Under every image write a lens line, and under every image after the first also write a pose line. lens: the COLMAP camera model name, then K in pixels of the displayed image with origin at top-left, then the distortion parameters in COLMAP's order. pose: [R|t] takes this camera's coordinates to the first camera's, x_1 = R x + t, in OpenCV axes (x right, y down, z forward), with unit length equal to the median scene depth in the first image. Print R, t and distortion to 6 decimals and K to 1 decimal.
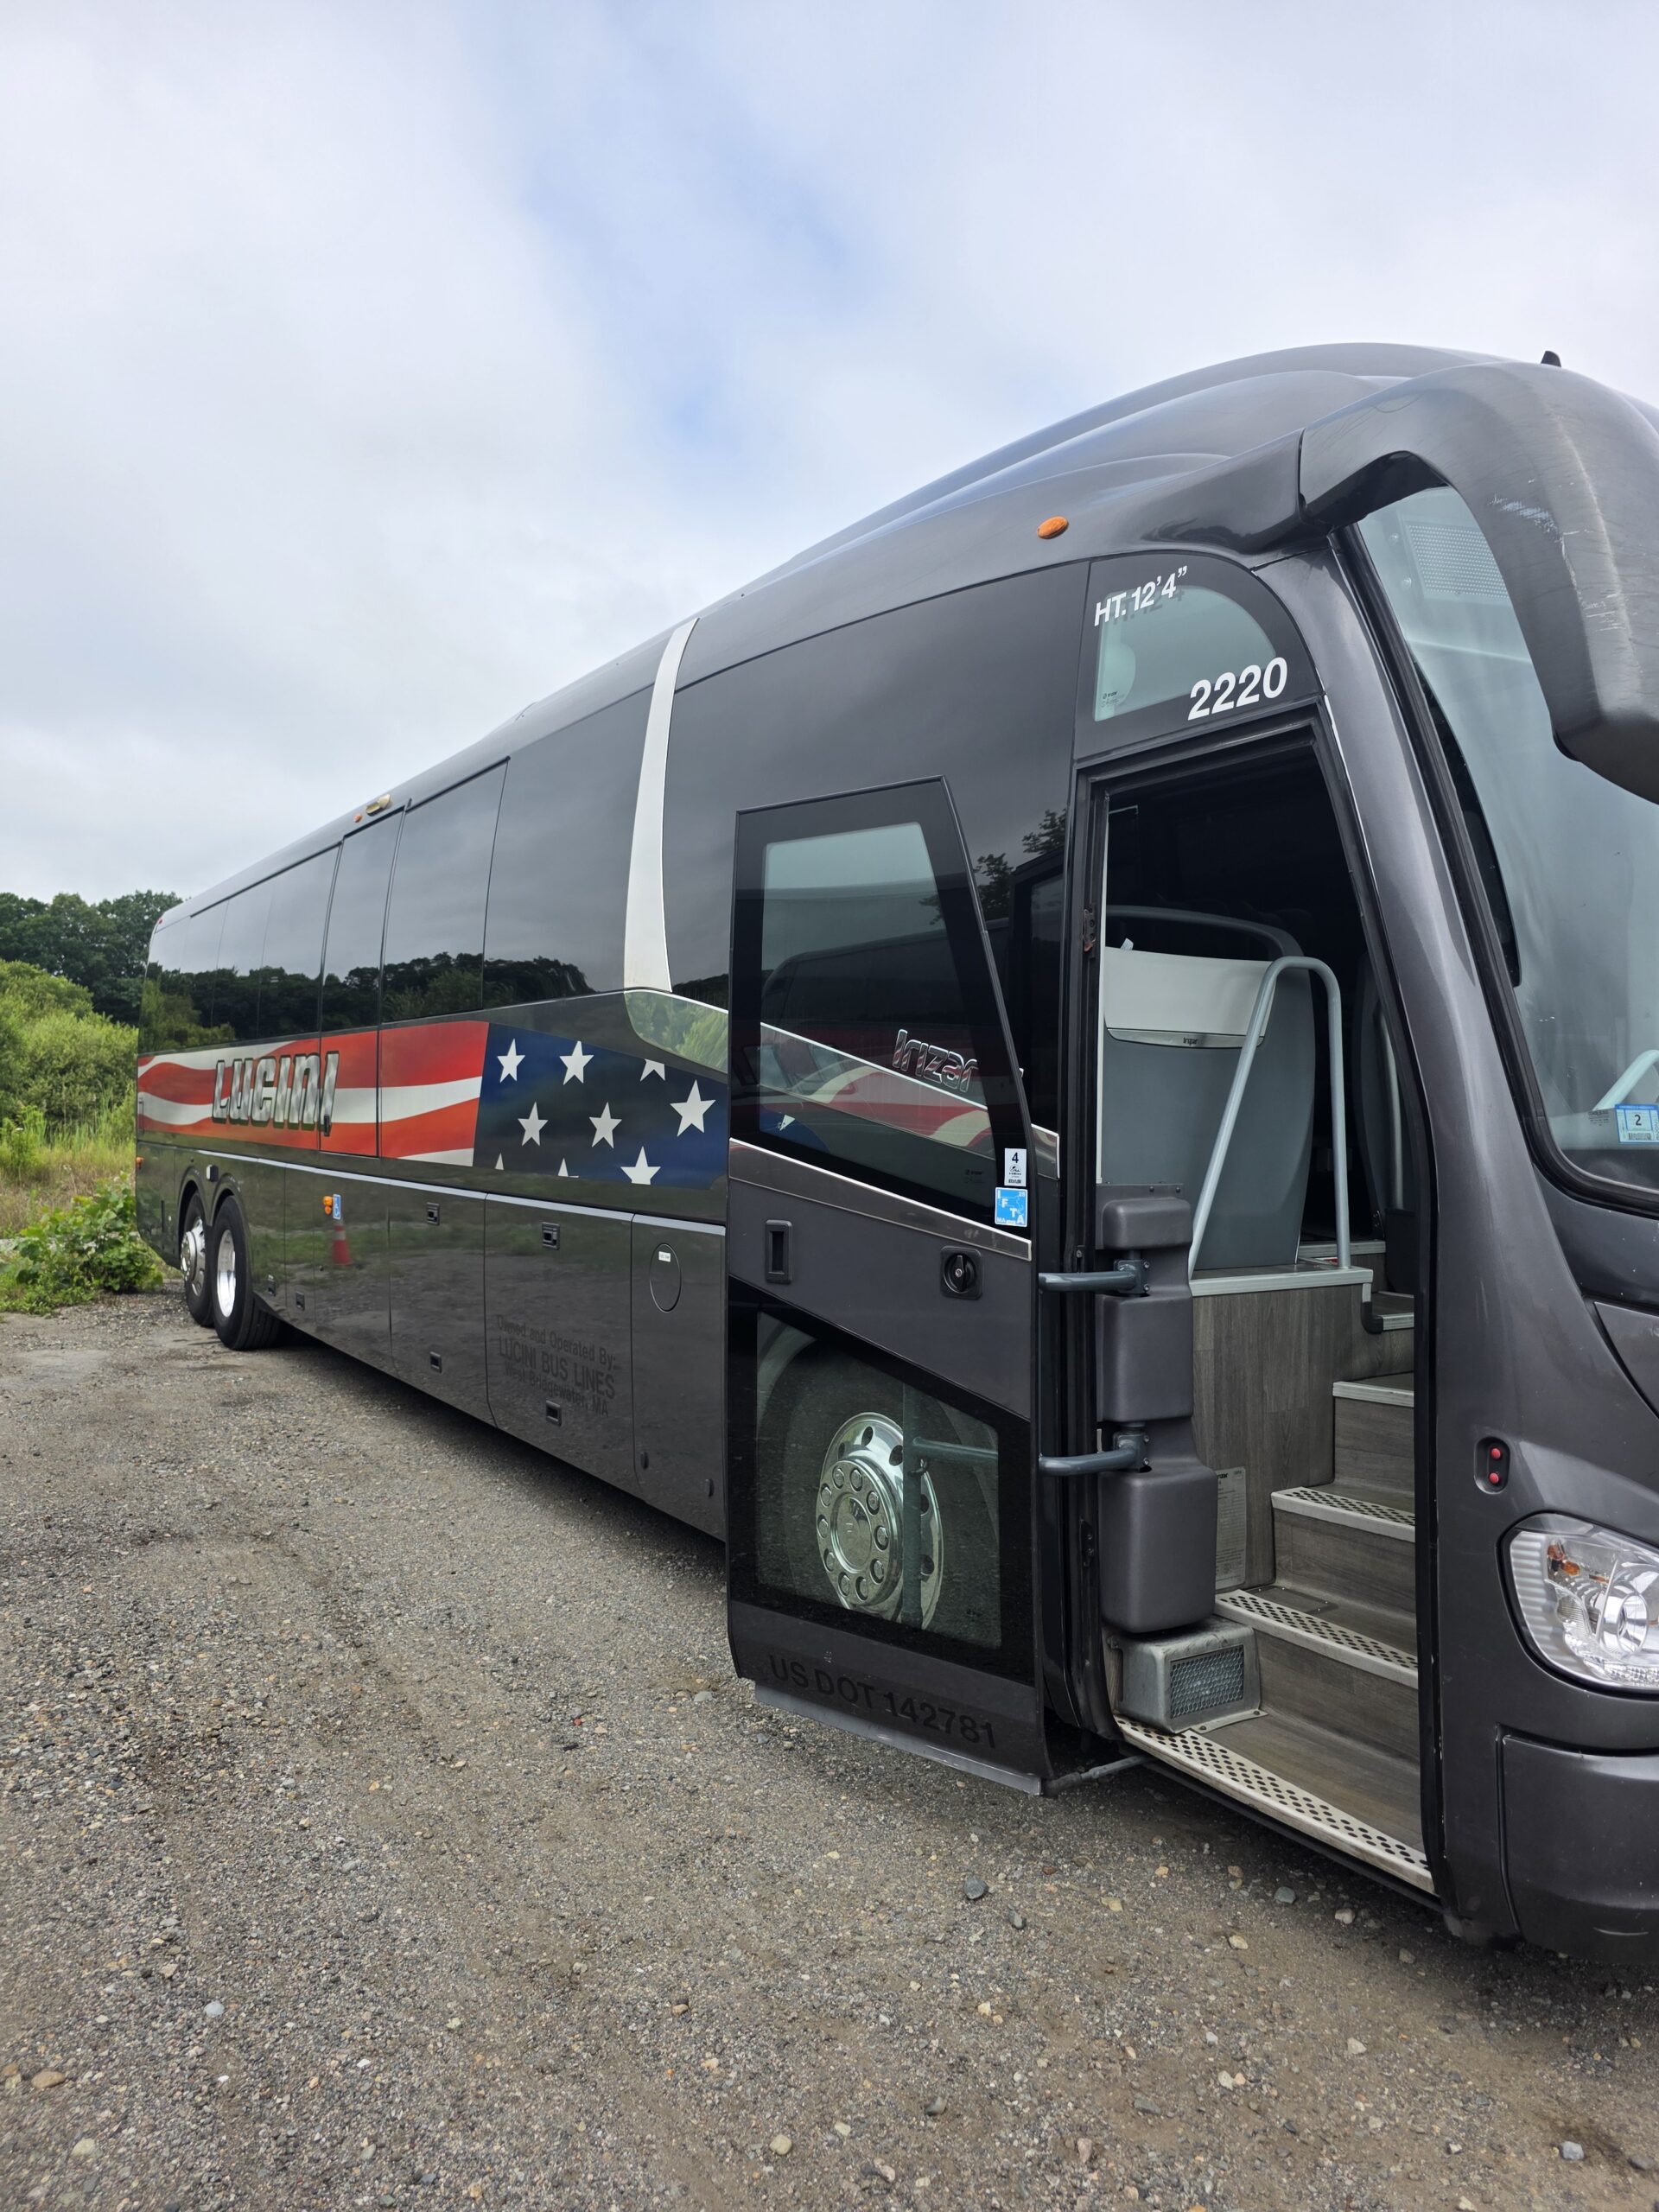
lens RADIAL K [[1488.6, 0, 829.5], [0, 1488.6, 1106.0], [0, 0, 1]] dist [0.055893, -0.041923]
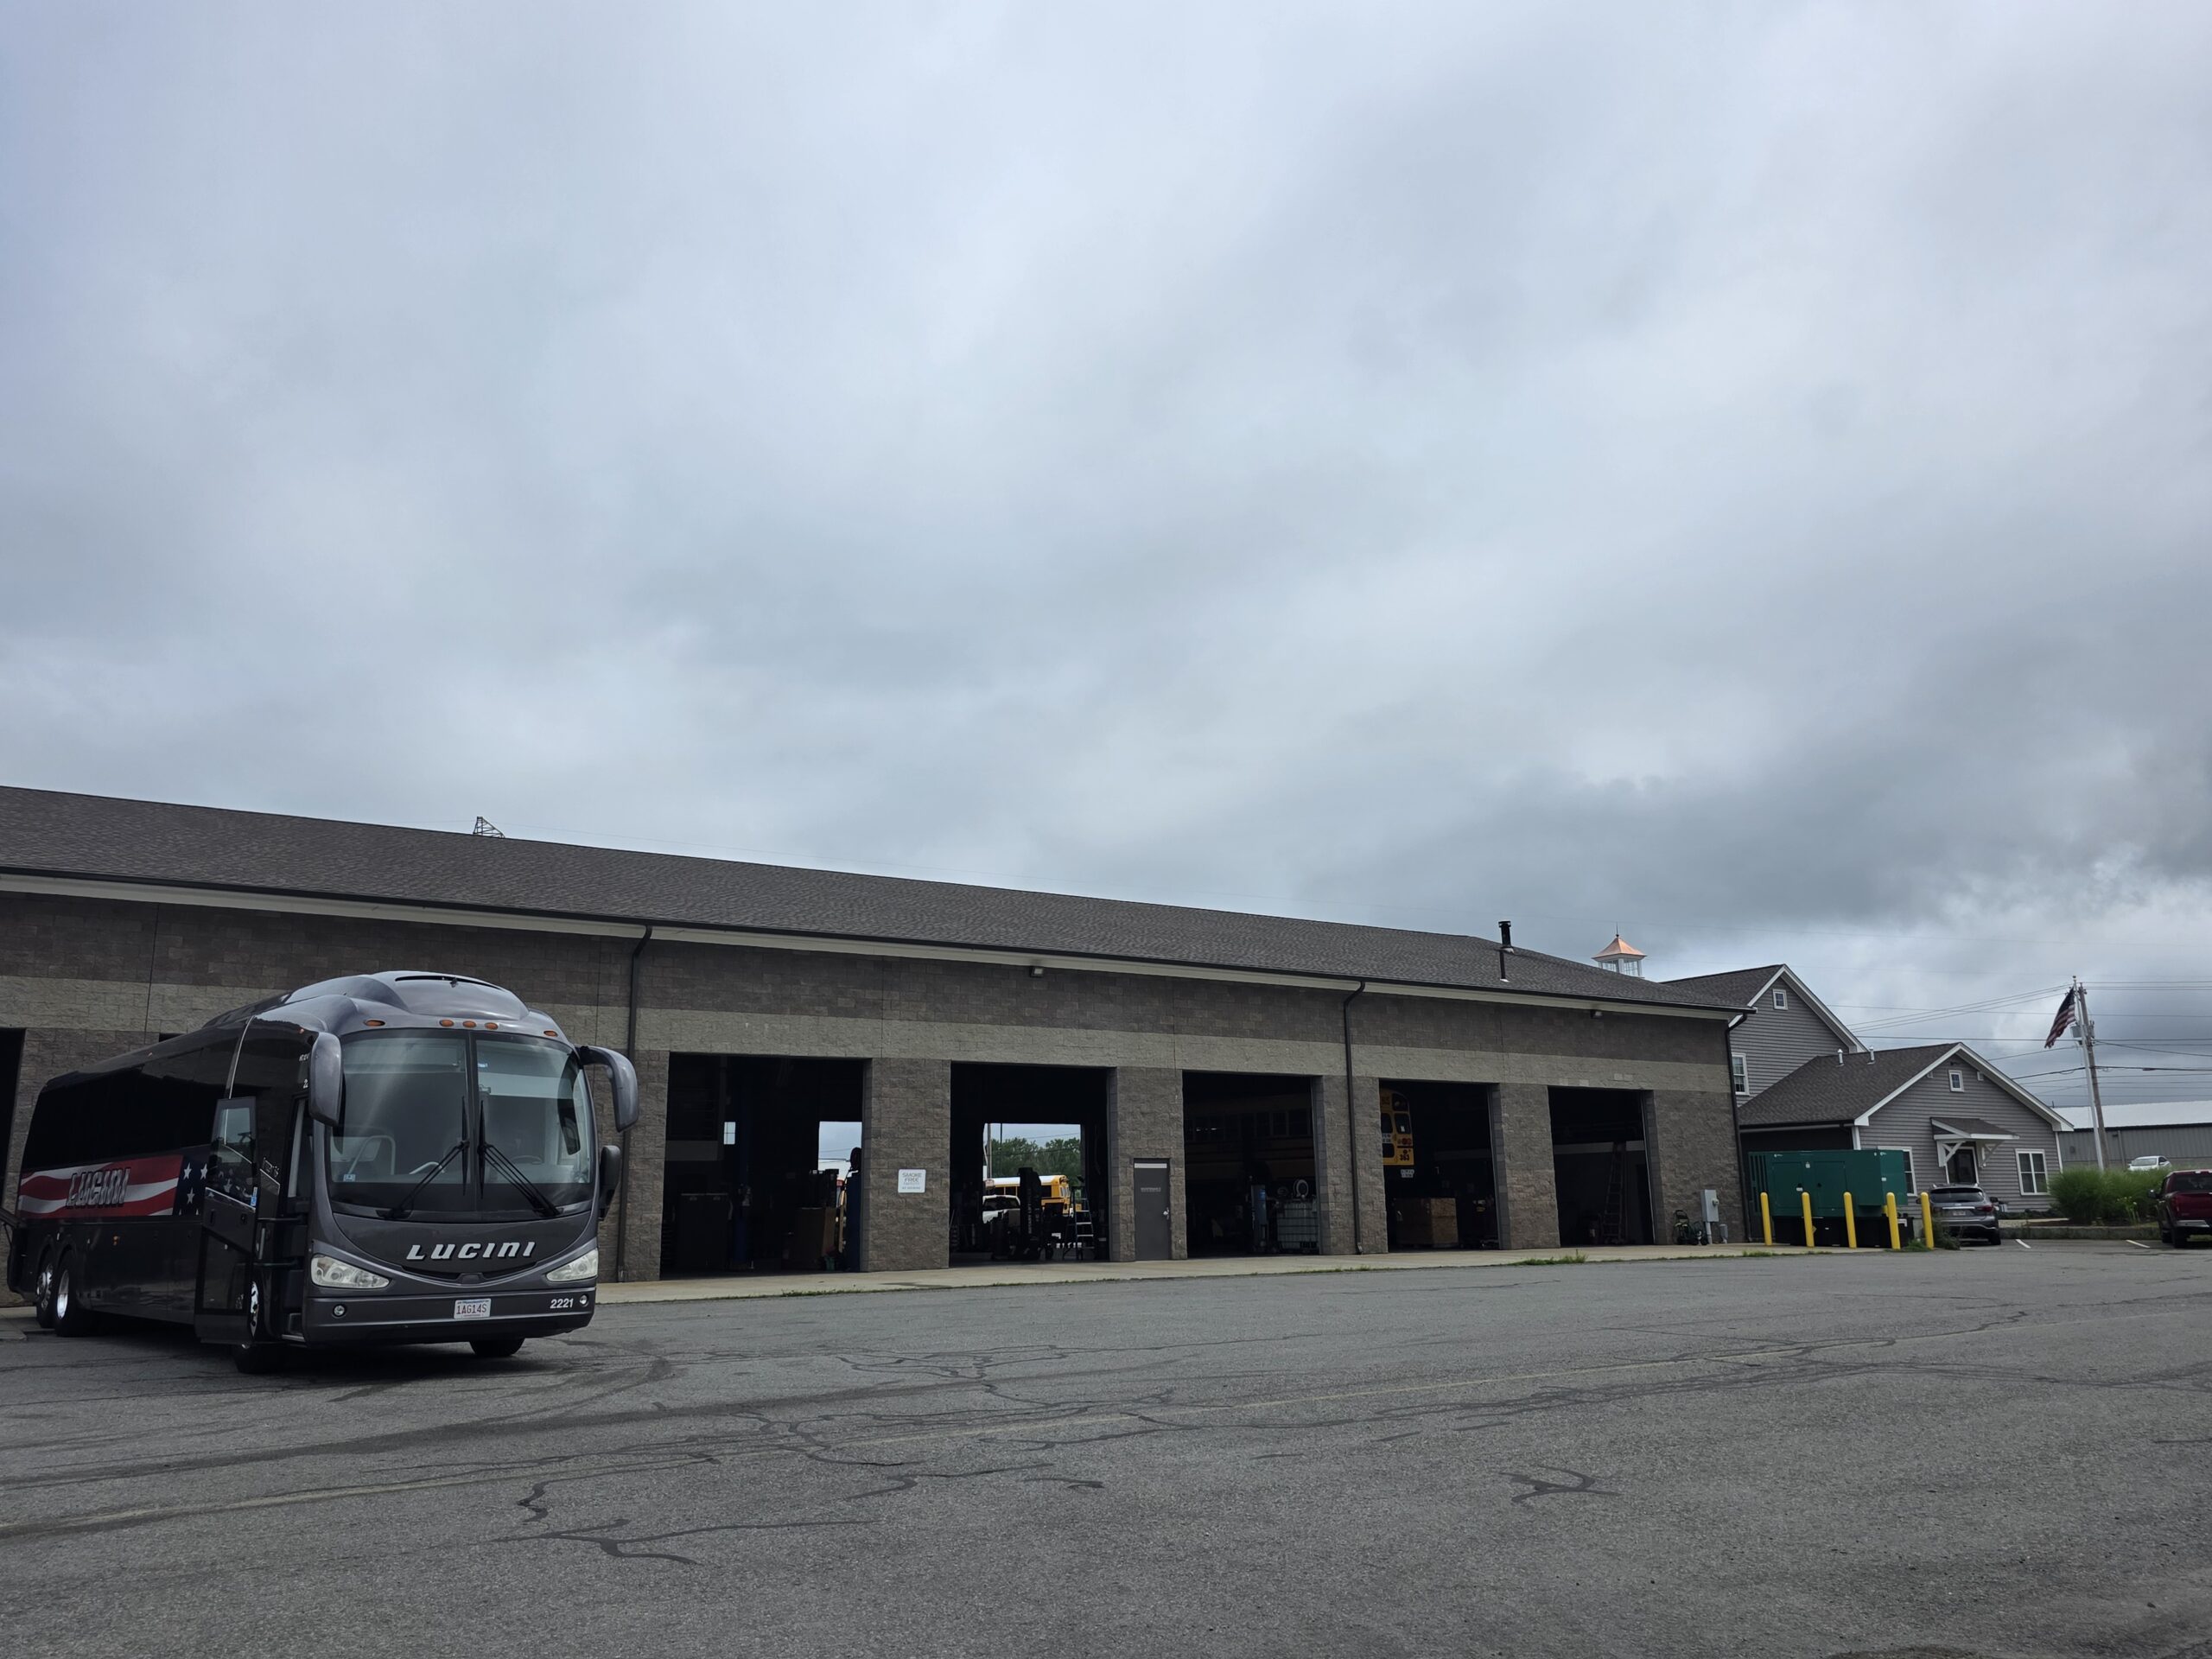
lens RADIAL K [[1667.5, 0, 1110.0], [0, 1667.5, 836.3], [0, 0, 1]] dist [0.081114, -0.106502]
pose [[0.989498, 0.023348, 0.142645, 1.658717], [0.009320, 0.974509, -0.224155, 0.135225], [-0.144243, 0.223130, 0.964058, -3.884148]]
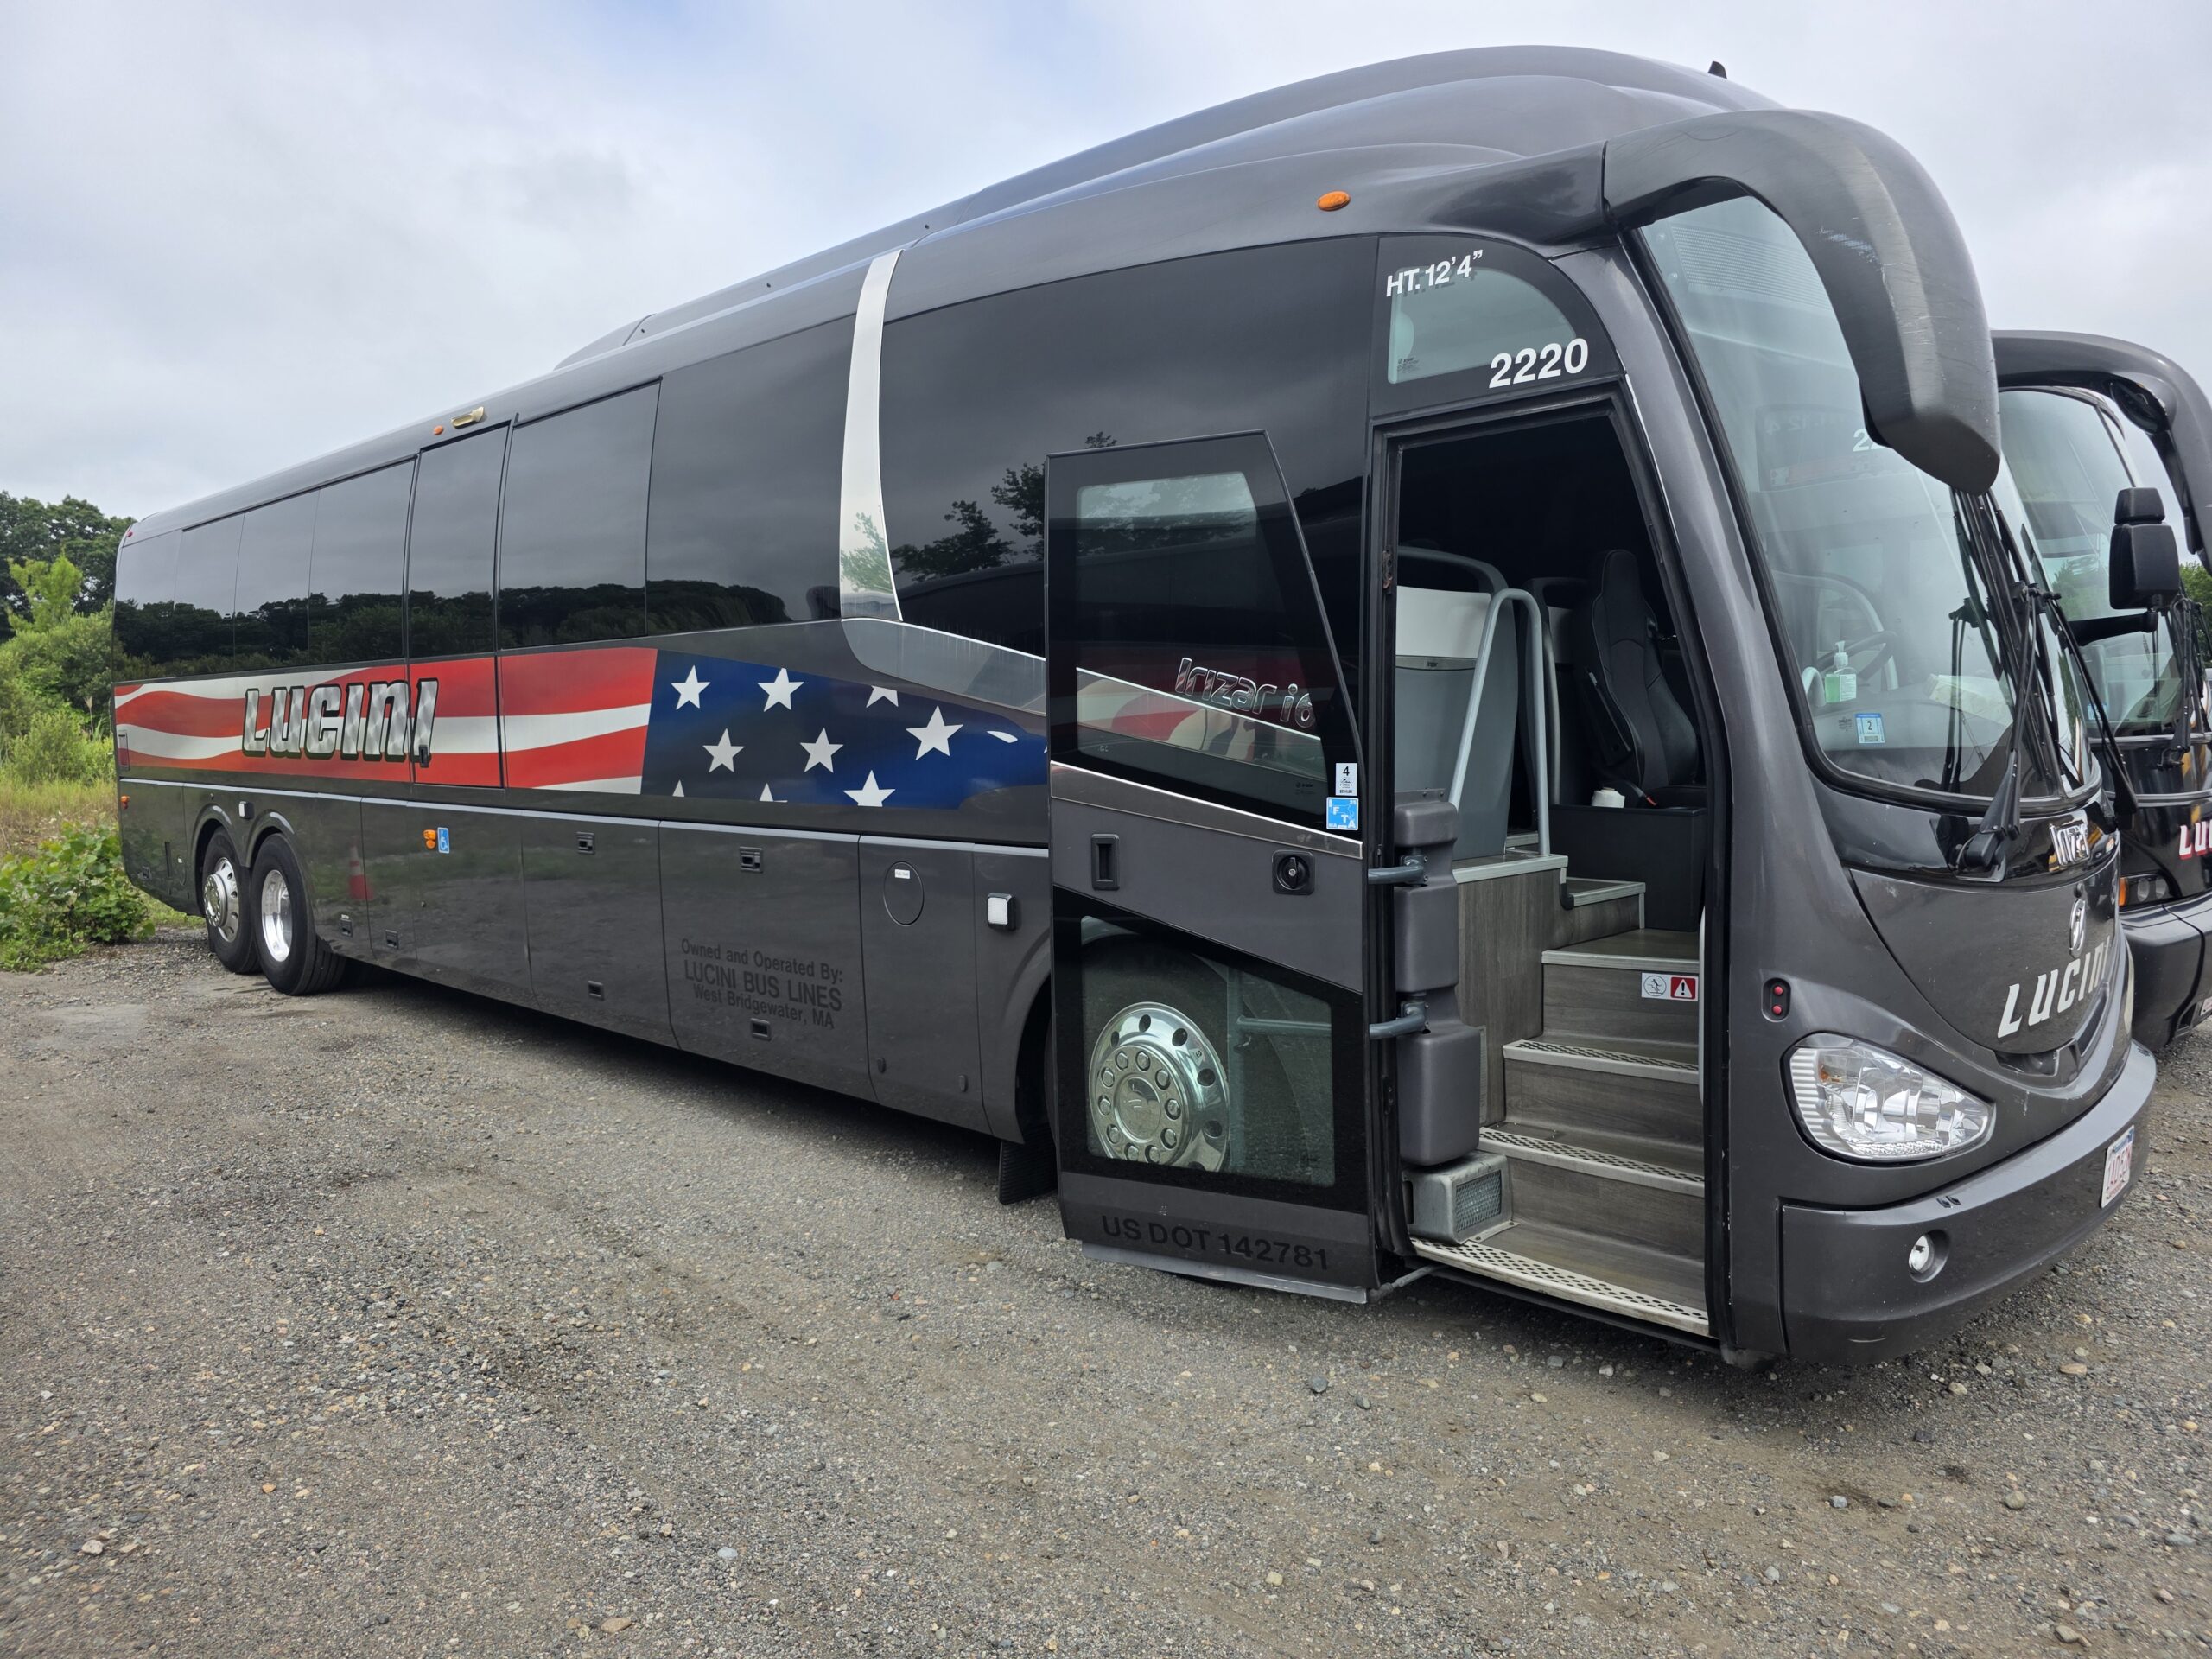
lens RADIAL K [[1483.7, 0, 1106.0], [0, 1483.7, 829.5], [0, 0, 1]] dist [0.074183, -0.082925]
pose [[0.977658, -0.037361, 0.206855, -0.266257], [0.021835, 0.996804, 0.076840, -0.011349], [-0.209065, -0.070607, 0.975349, -0.080082]]
